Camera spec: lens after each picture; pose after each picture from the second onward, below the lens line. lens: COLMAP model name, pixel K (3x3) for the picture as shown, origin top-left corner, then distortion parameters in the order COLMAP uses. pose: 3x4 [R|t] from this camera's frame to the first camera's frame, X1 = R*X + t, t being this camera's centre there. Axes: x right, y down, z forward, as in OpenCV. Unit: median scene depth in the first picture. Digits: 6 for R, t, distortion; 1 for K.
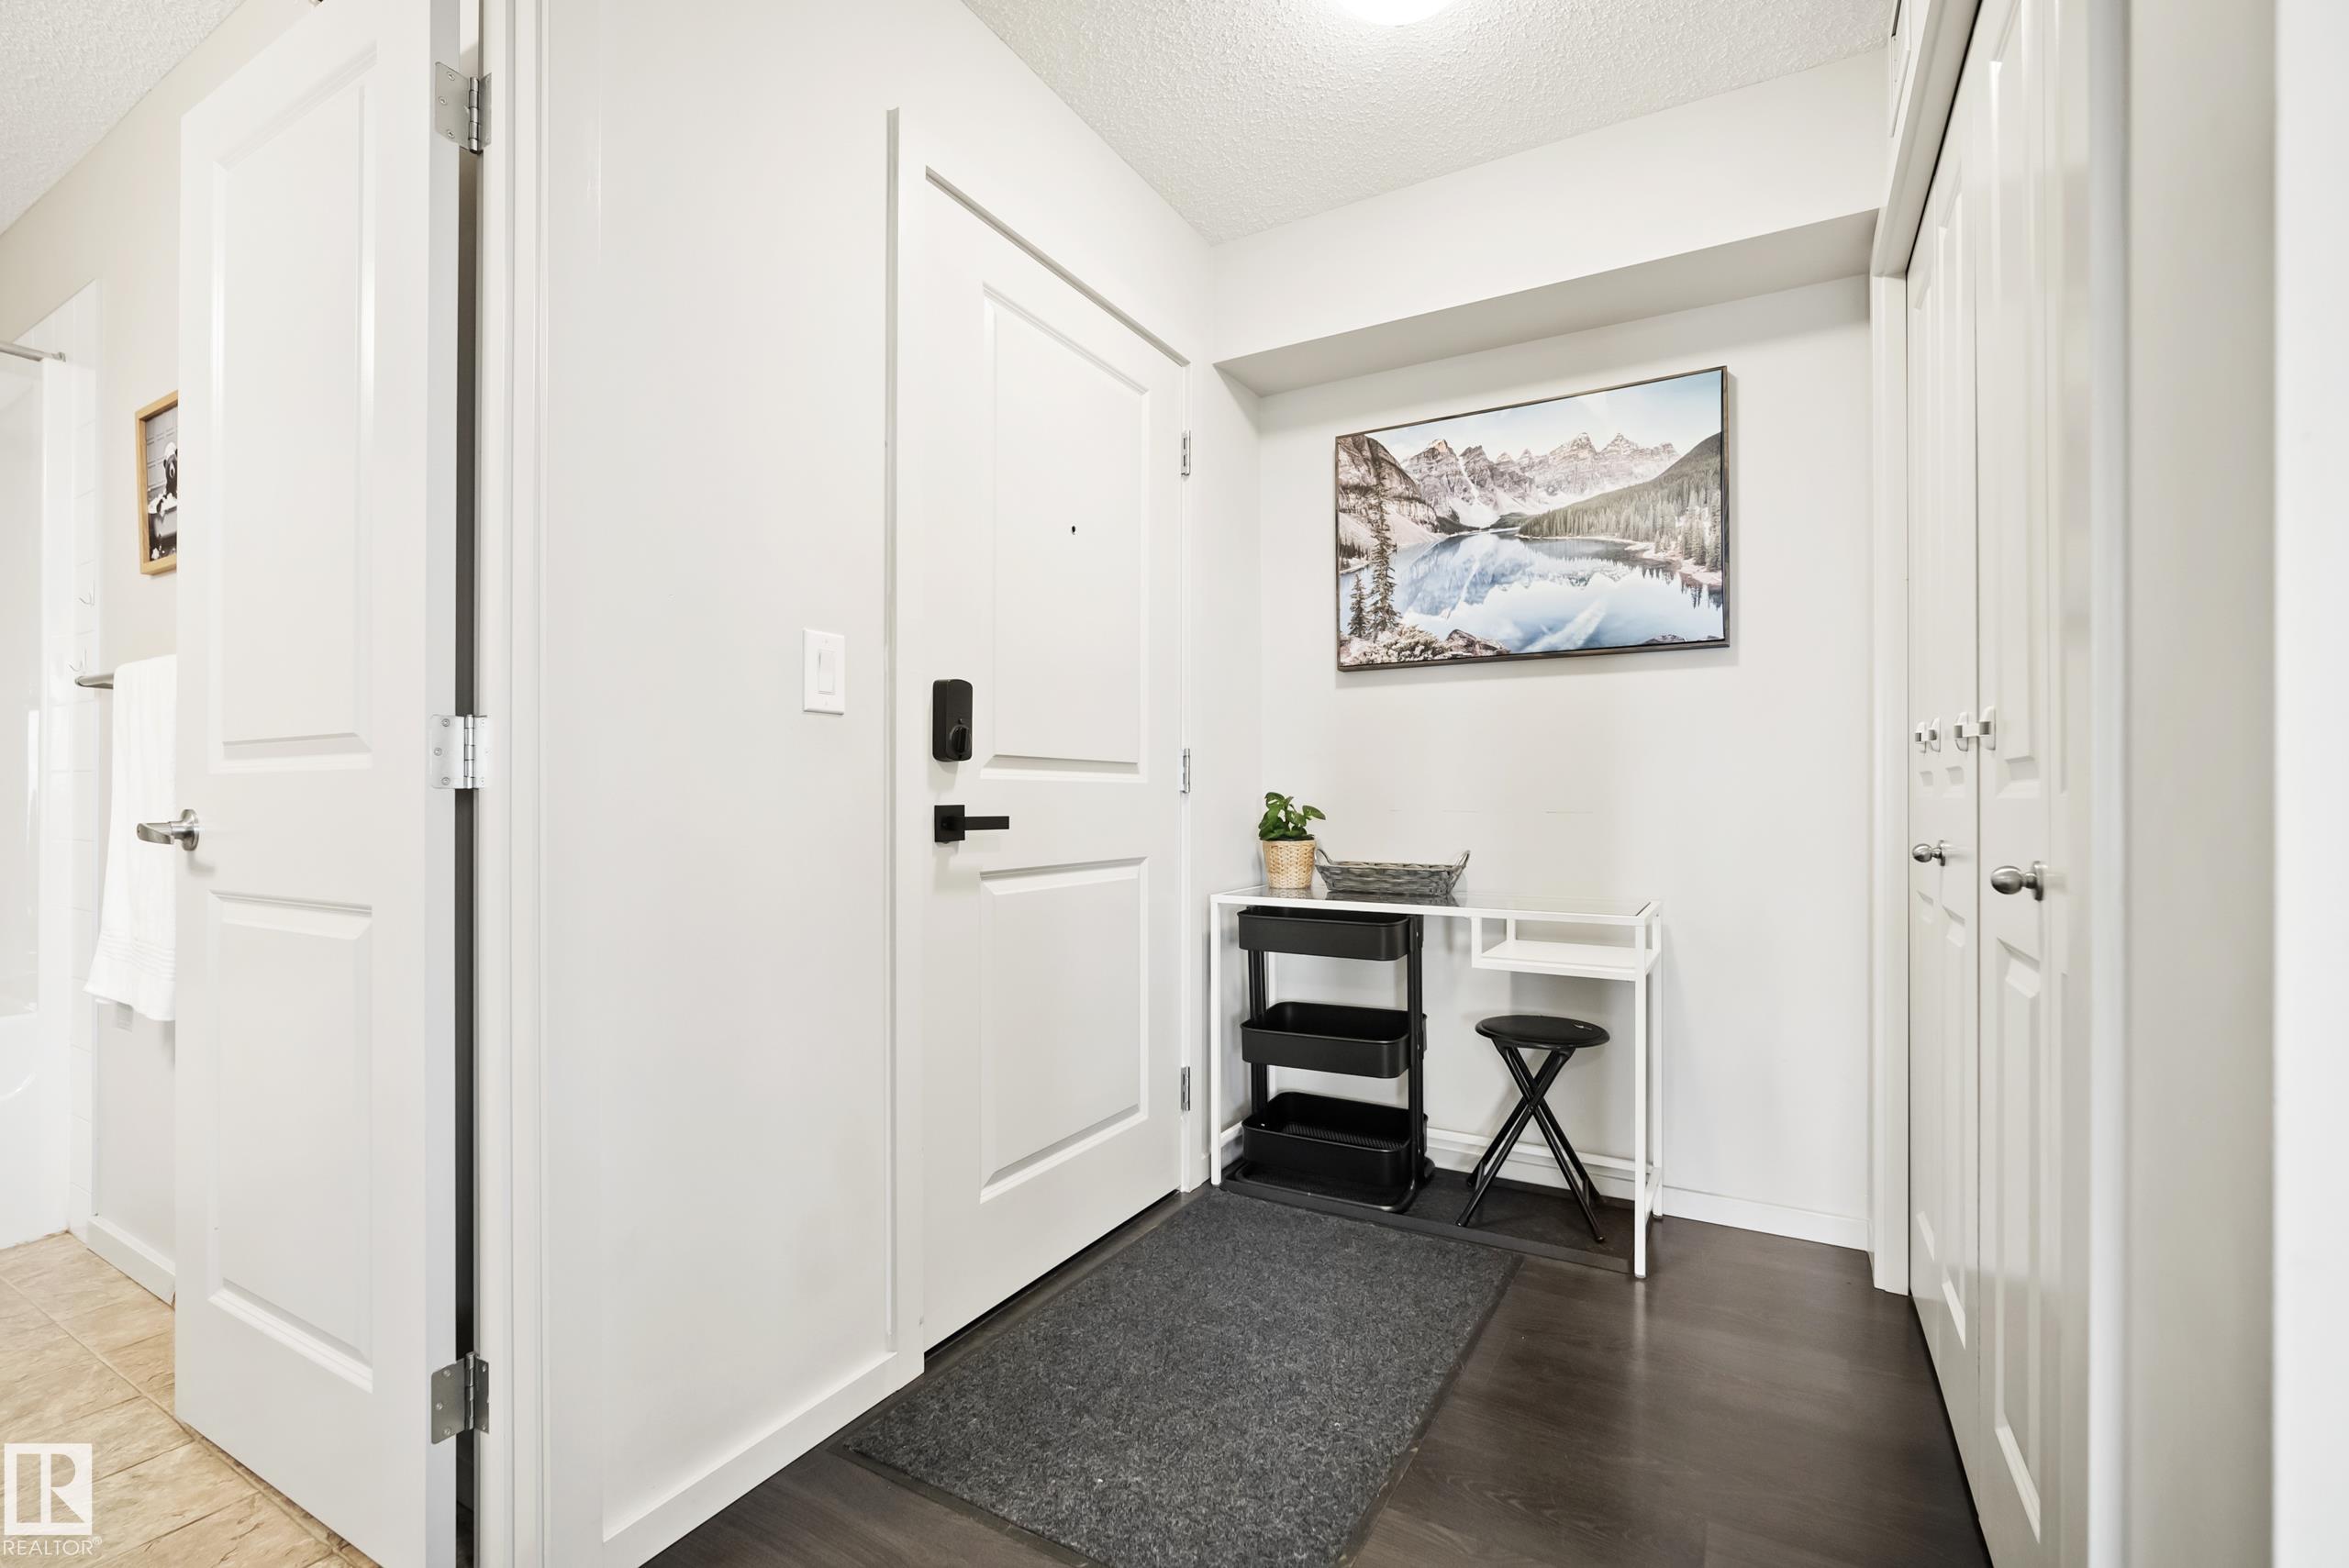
lens RADIAL K [[1043.8, 0, 1180.2], [0, 1043.8, 793.7], [0, 0, 1]] dist [-0.011199, 0.000004]
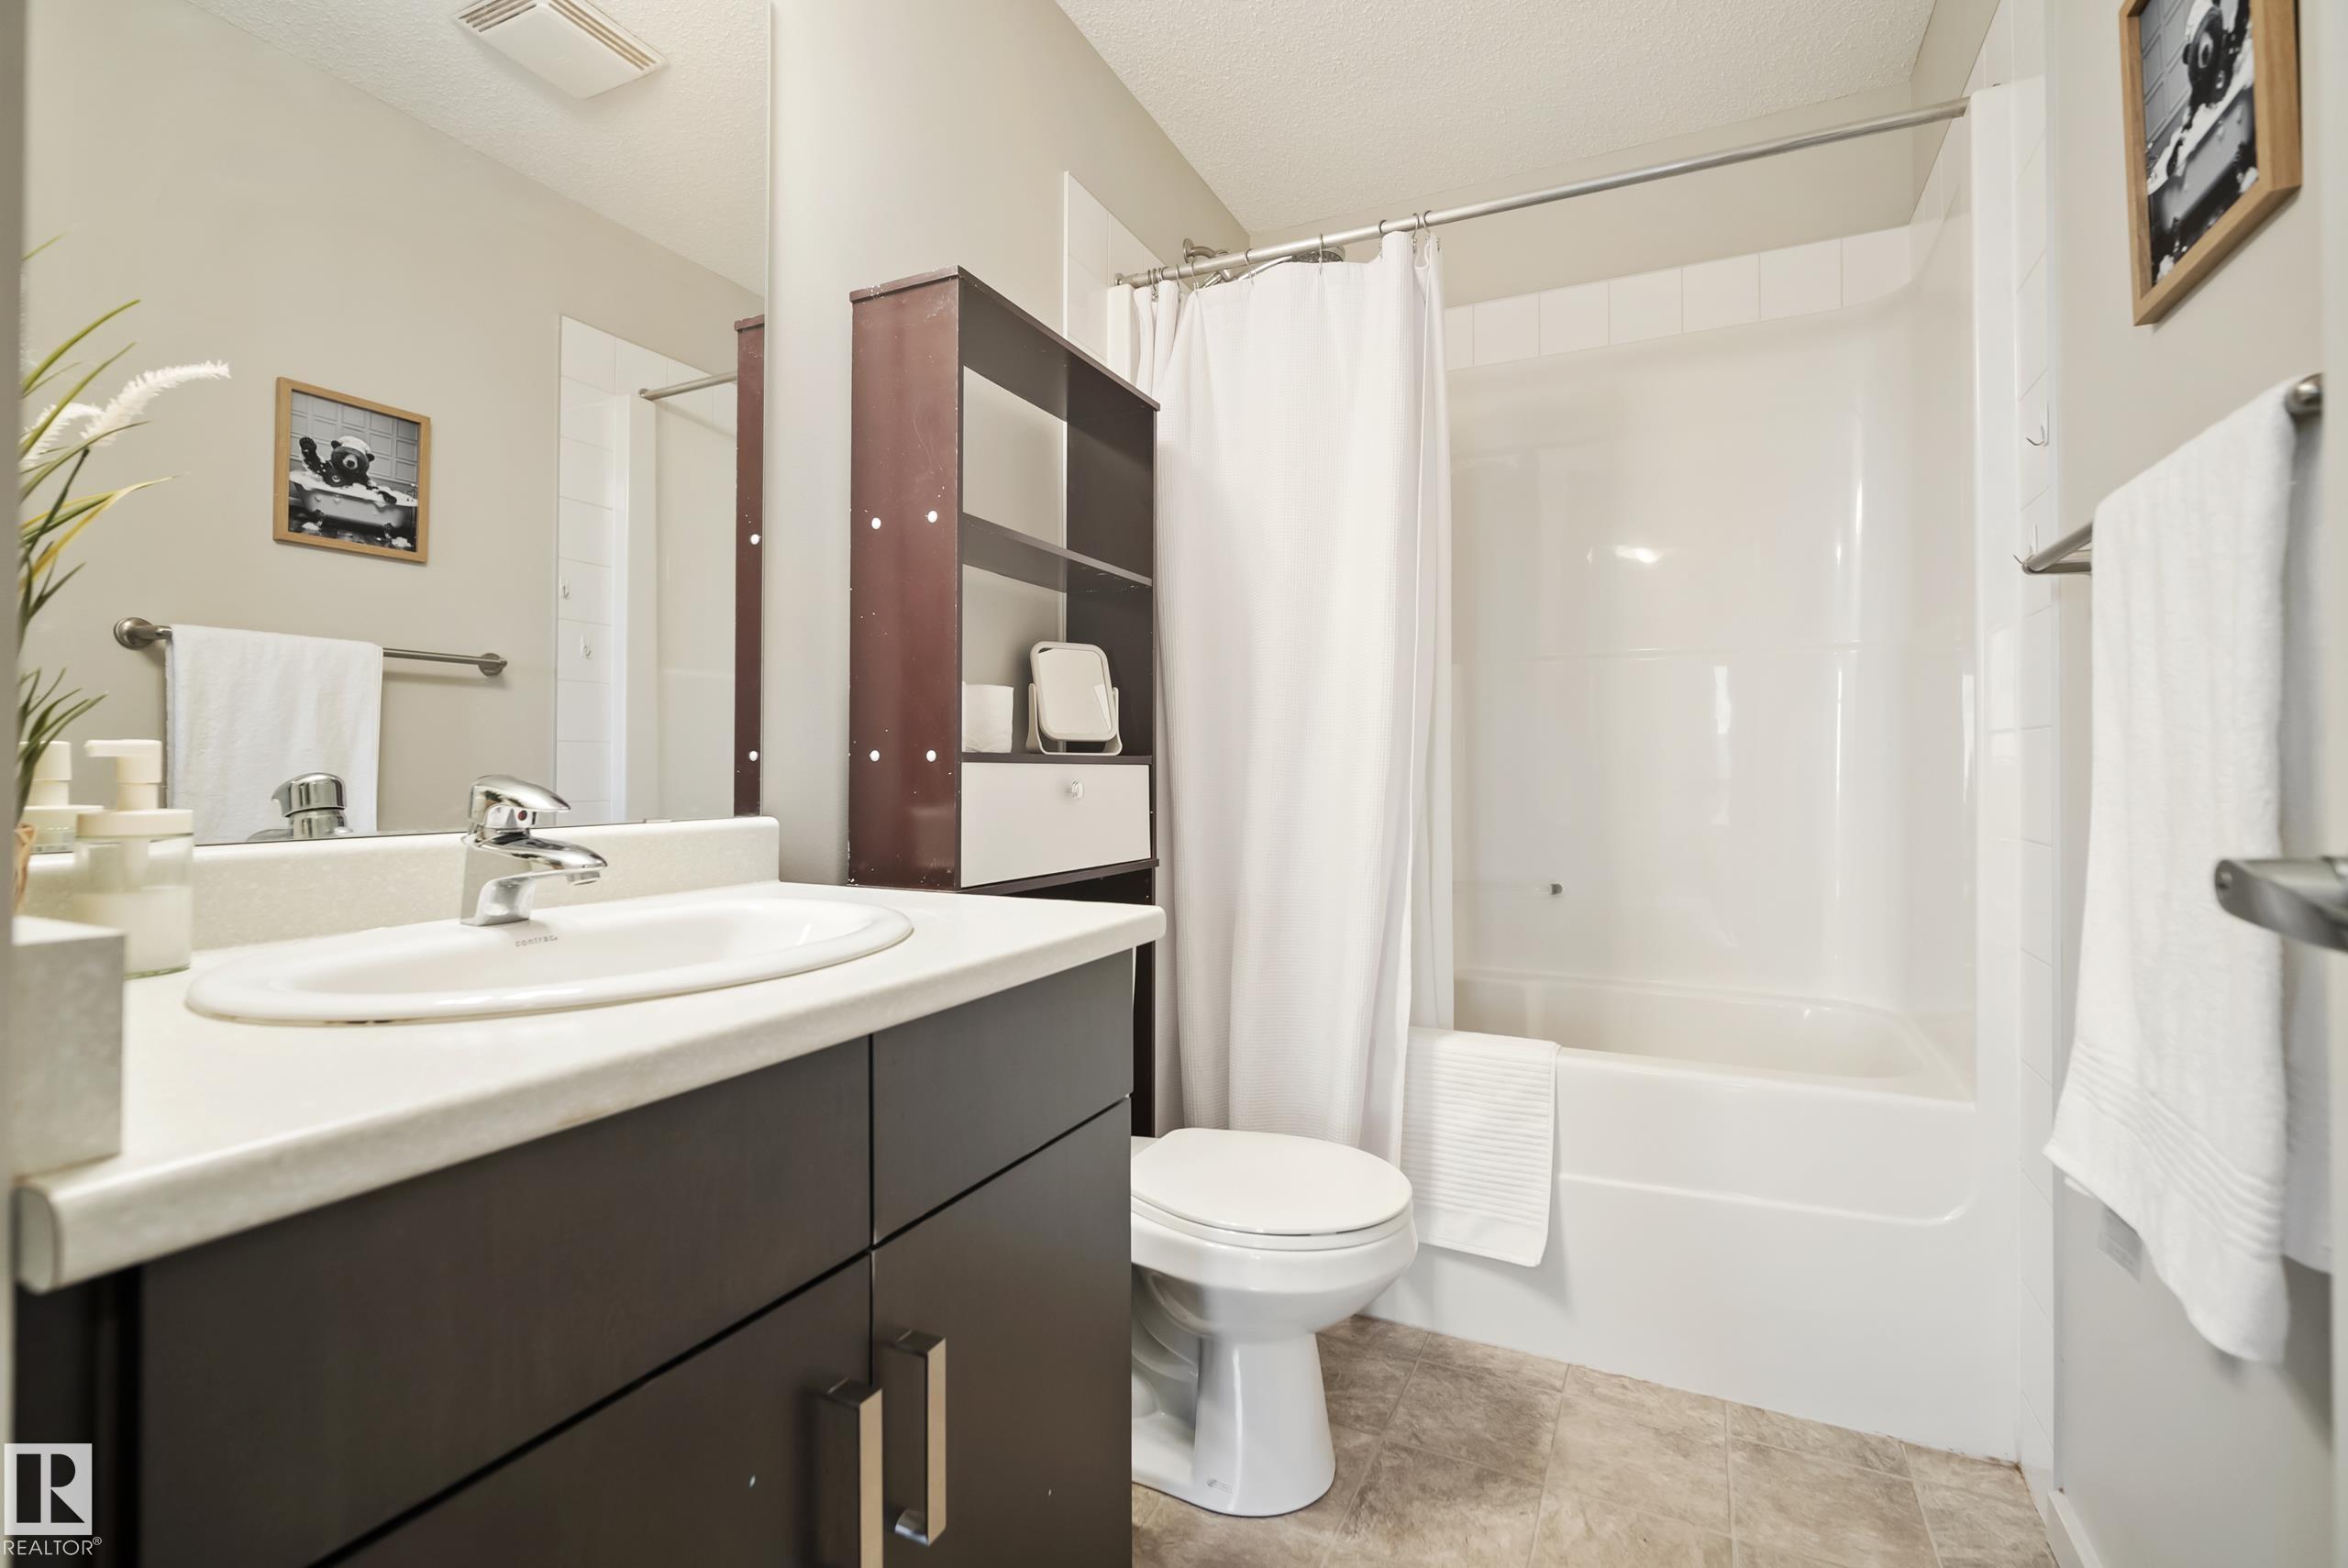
lens RADIAL K [[1043.3, 0, 1179.7], [0, 1043.3, 793.7], [0, 0, 1]] dist [-0.011199, 0.000004]
pose [[0.061566, -0.008328, -0.998068, -0.564293], [0.004799, 0.999956, -0.008048, 0.009503], [0.998092, -0.004294, 0.061603, 0.529634]]
